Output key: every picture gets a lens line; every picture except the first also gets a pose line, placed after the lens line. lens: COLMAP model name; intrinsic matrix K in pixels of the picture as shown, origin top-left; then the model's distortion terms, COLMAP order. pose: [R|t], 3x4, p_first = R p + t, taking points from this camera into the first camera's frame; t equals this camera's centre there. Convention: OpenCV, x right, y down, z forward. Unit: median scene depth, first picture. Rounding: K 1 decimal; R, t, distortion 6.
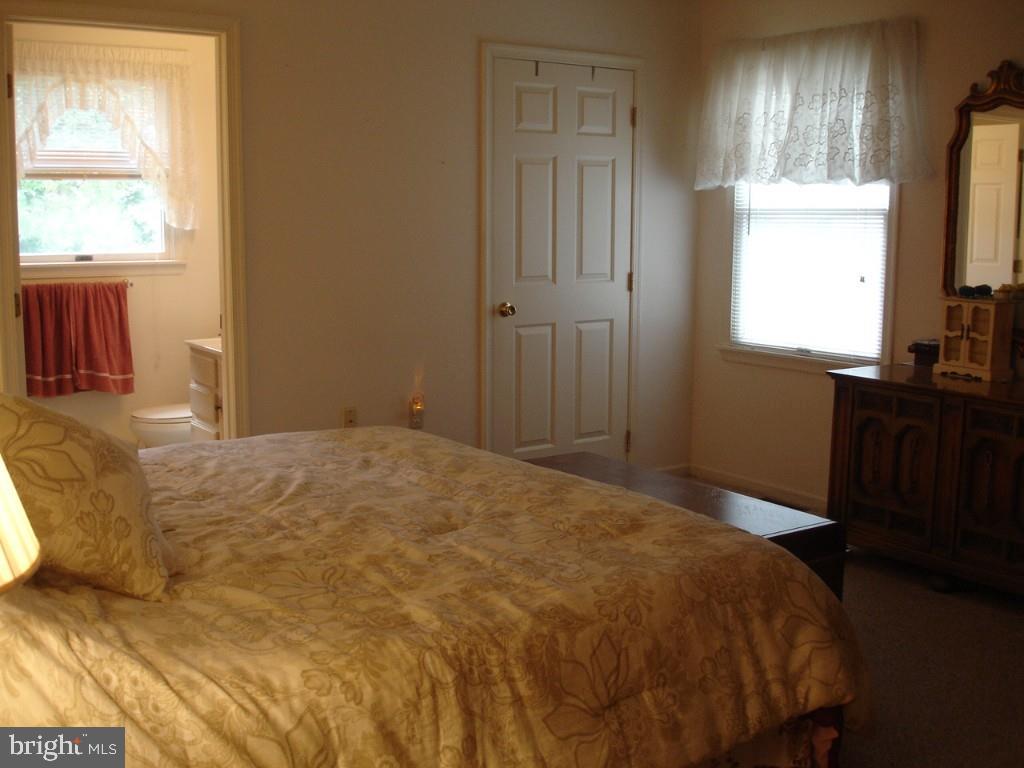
lens RADIAL K [[1151.3, 0, 525.1], [0, 1151.3, 383.9], [0, 0, 1]] dist [-0.057095, -0.156163]
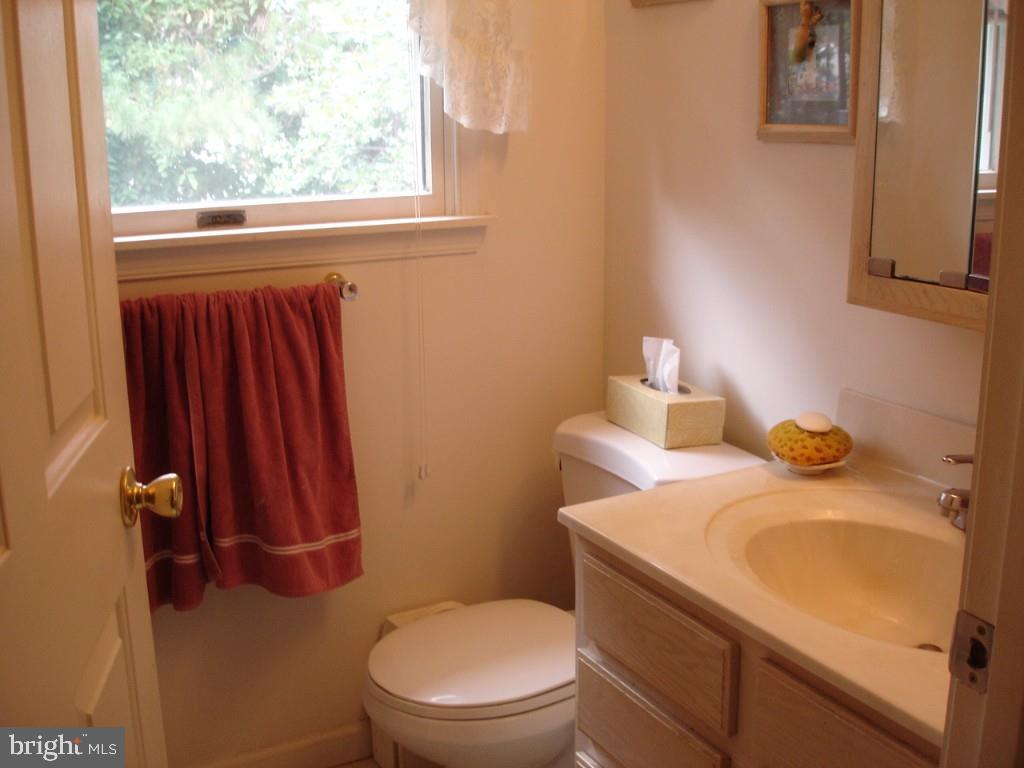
lens RADIAL K [[1151.3, 0, 525.1], [0, 1151.3, 383.9], [0, 0, 1]] dist [-0.057095, -0.156163]
pose [[0.994935, 0.008636, -0.100149, -0.254275], [0.001168, 0.995241, 0.097434, -0.092855], [0.100514, -0.097057, 0.990190, 0.641978]]
